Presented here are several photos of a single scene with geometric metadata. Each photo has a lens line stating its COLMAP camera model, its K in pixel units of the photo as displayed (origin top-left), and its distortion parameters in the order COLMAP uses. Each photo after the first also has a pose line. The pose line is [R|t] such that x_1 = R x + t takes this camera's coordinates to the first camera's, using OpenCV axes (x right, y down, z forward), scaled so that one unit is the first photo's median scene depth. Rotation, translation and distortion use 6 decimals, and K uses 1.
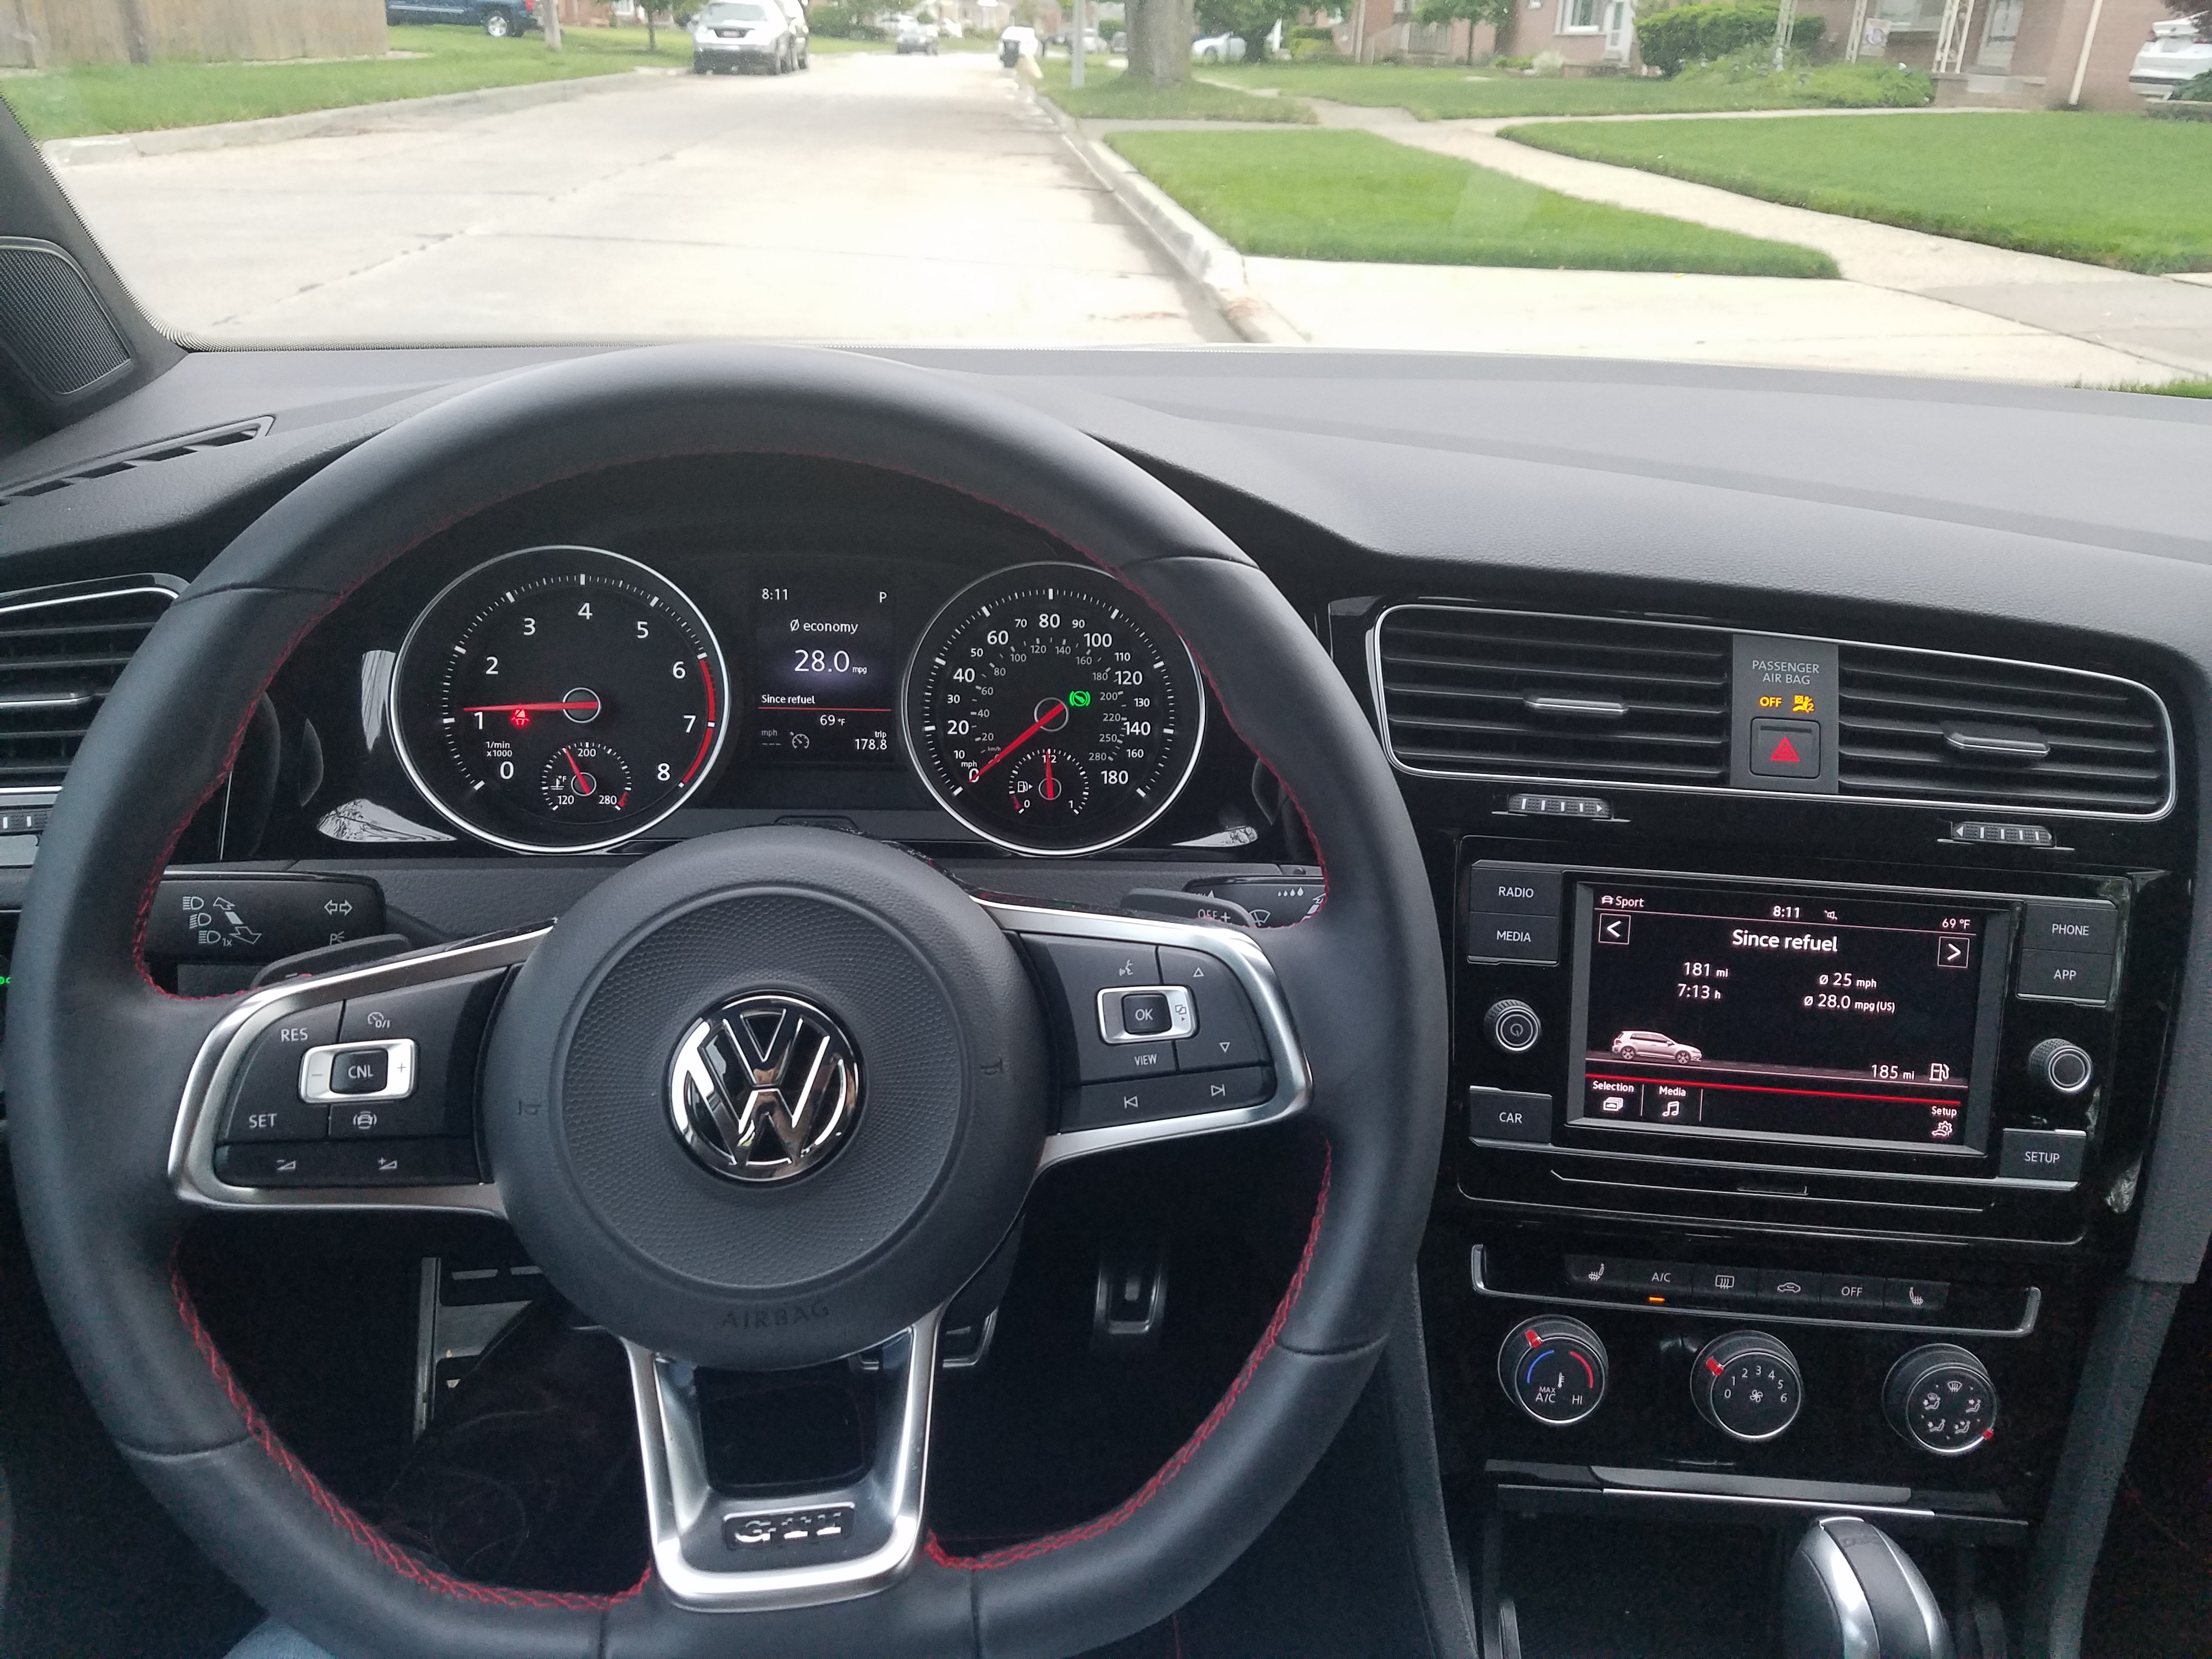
lens RADIAL K [[1924.8, 0, 1099.4], [0, 1924.8, 890.9], [0, 0, 1]] dist [0.233950, -0.560742]
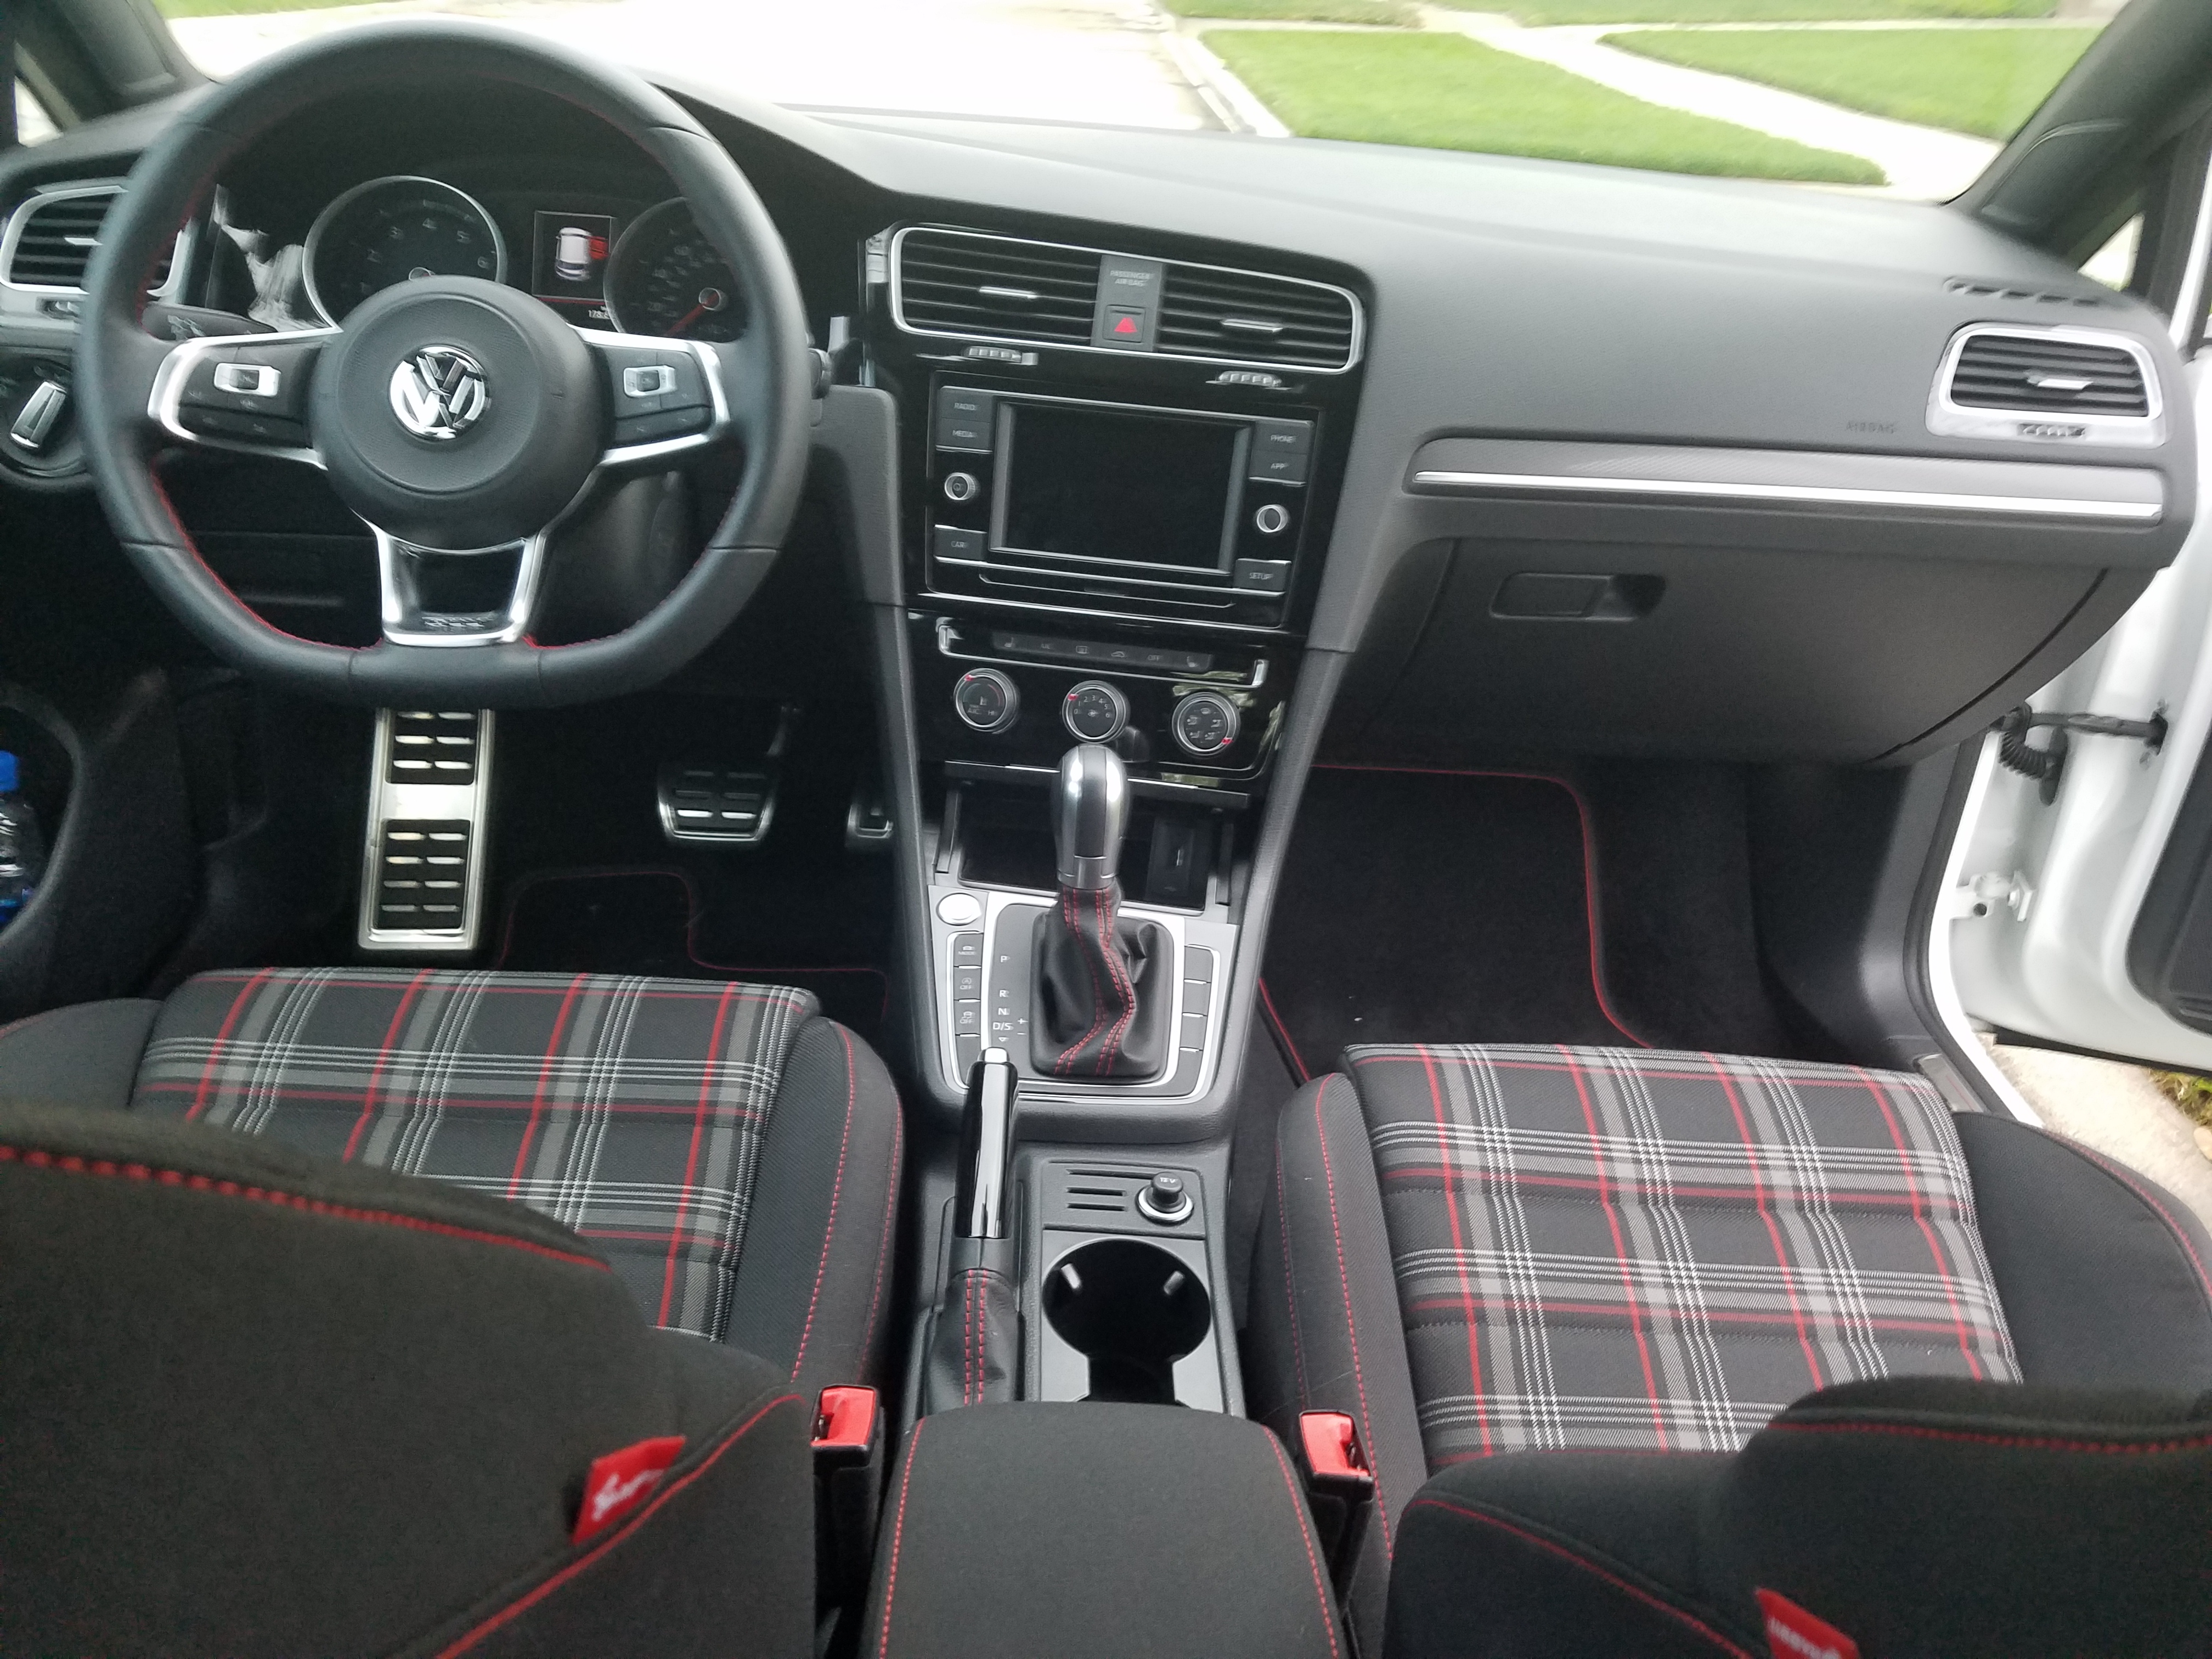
lens RADIAL K [[1896.9, 0, 1108.7], [0, 1896.9, 950.4], [0, 0, 1]] dist [0.237180, -0.399759]
pose [[0.996902, 0.047792, -0.062462, 0.462006], [-0.043628, 0.996838, 0.066414, 0.352580], [0.065438, -0.063484, 0.995835, -0.689930]]
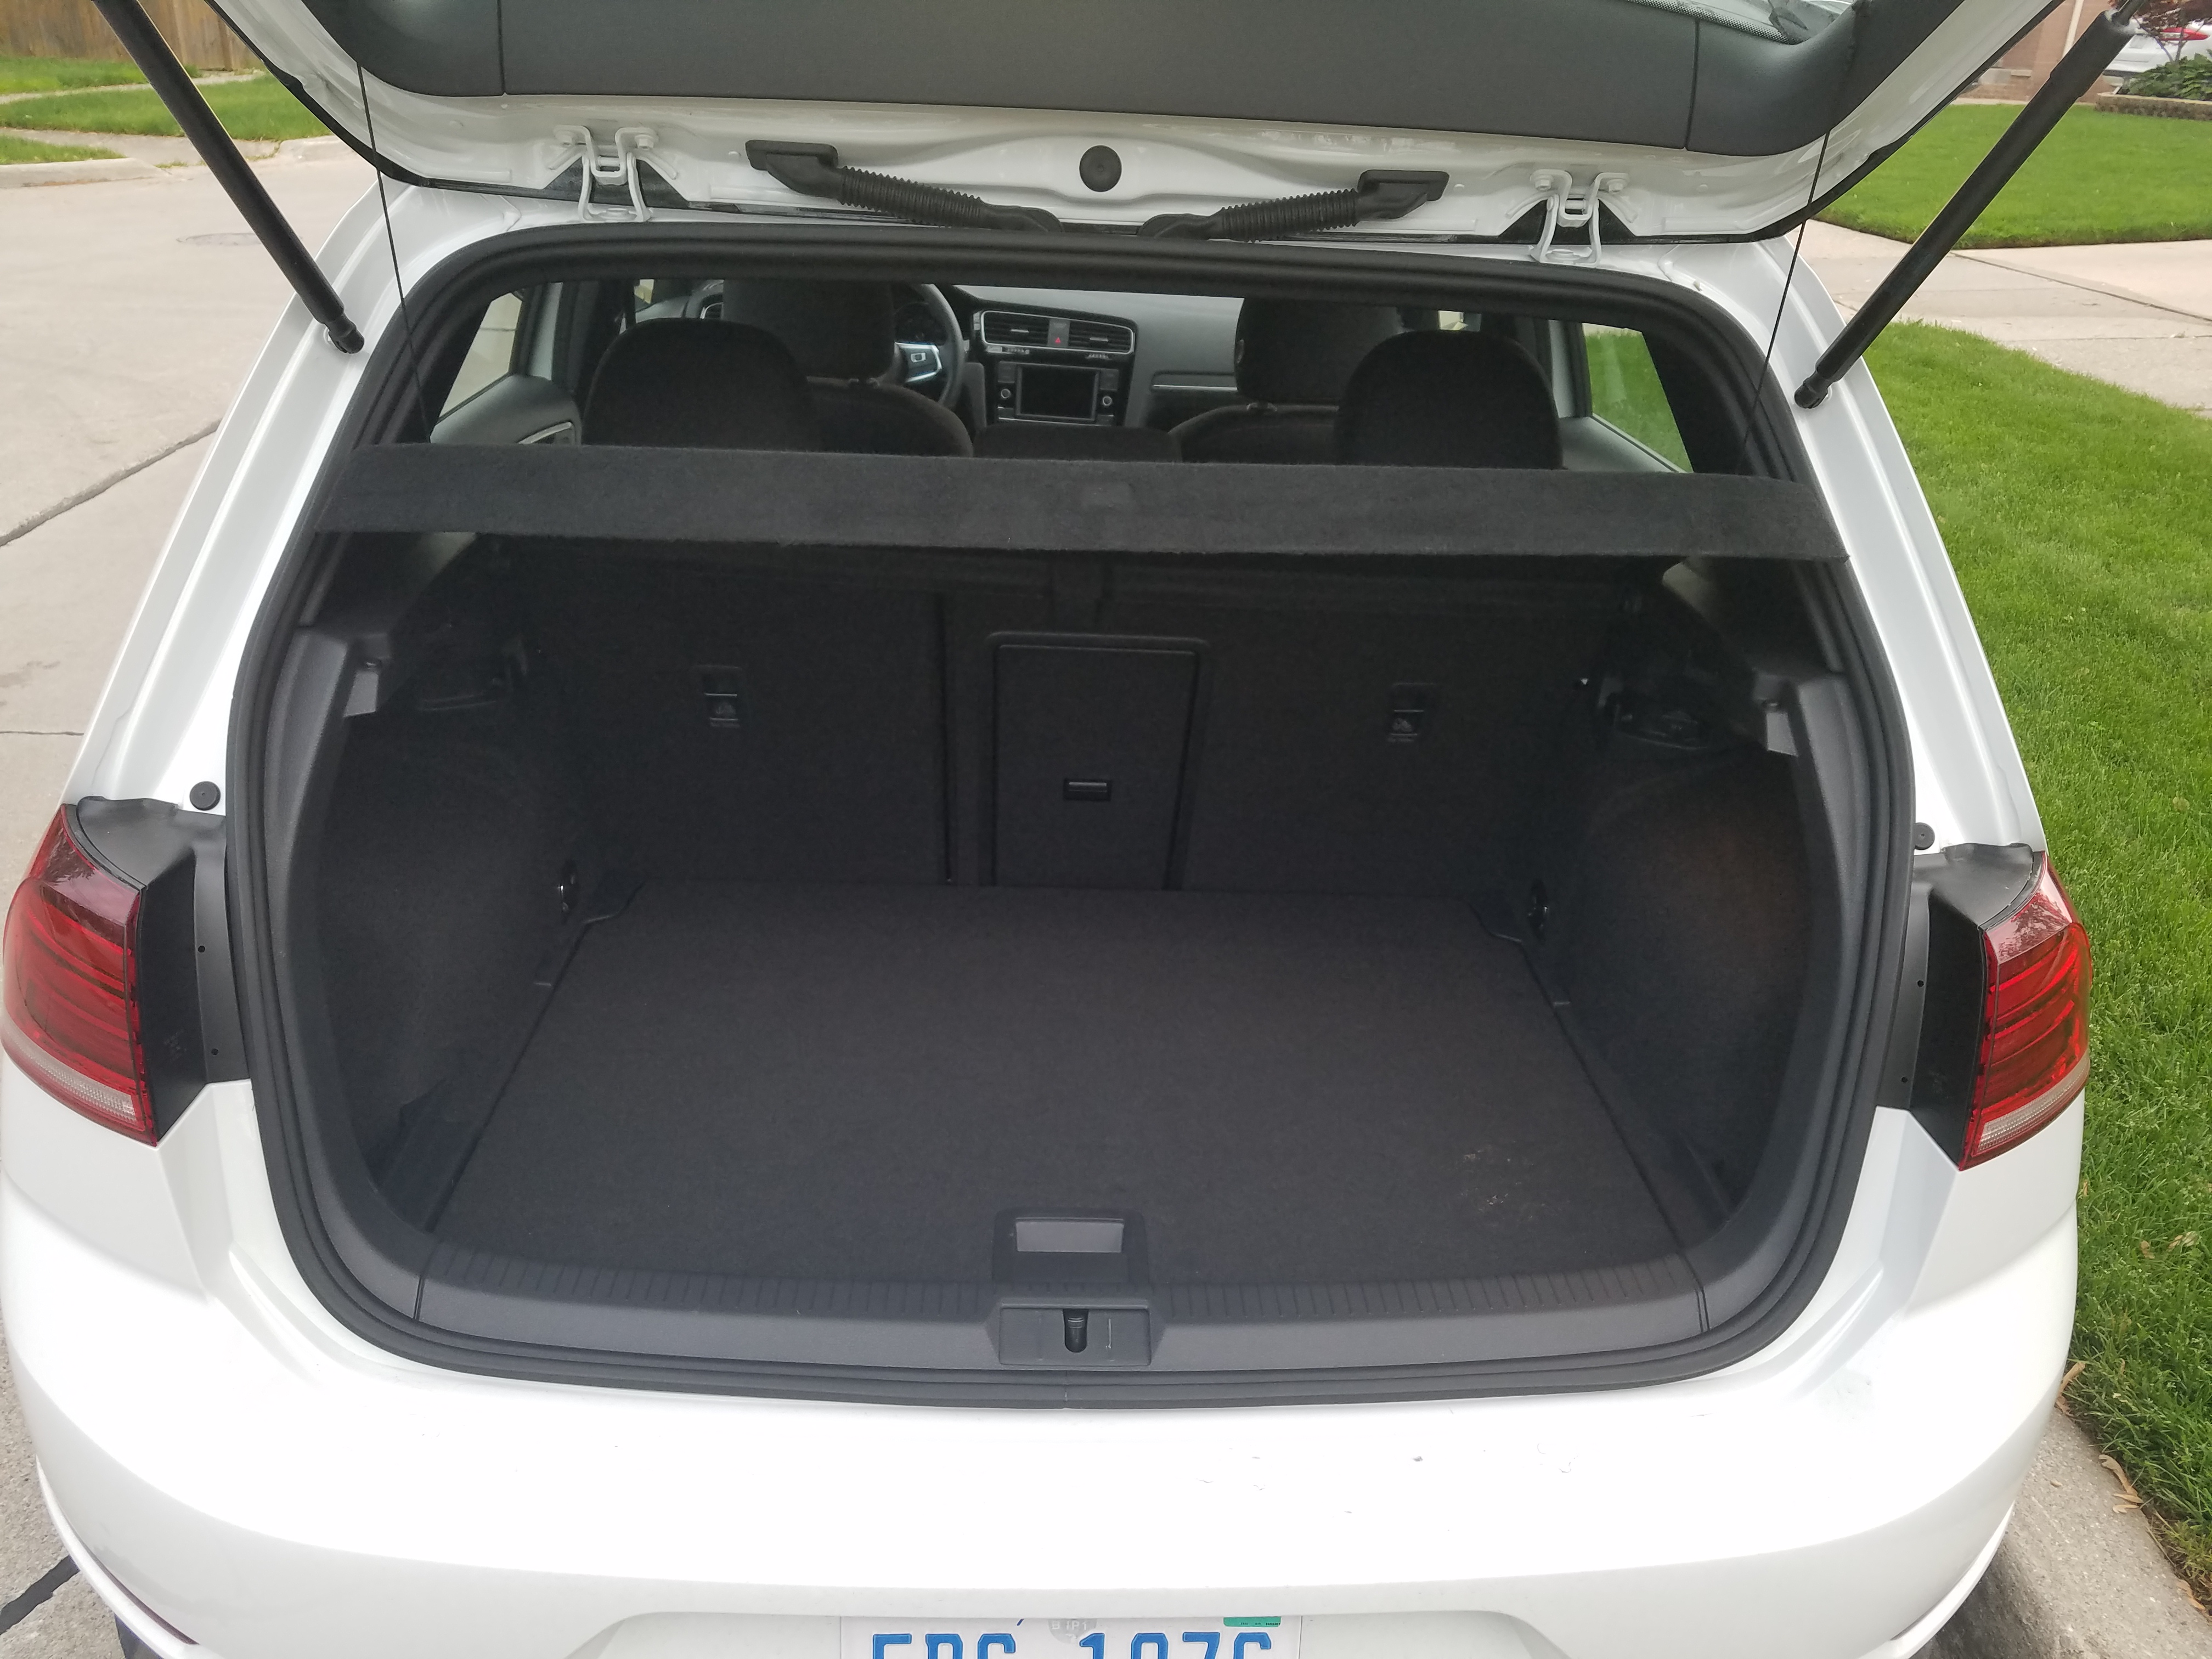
lens RADIAL K [[1896.9, 0, 1108.7], [0, 1896.9, 950.4], [0, 0, 1]] dist [0.237180, -0.399759]
pose [[0.997835, 0.020695, -0.062419, 0.834456], [-0.018964, 0.999423, 0.028194, 1.397053], [0.062966, -0.026949, 0.997652, -4.154514]]
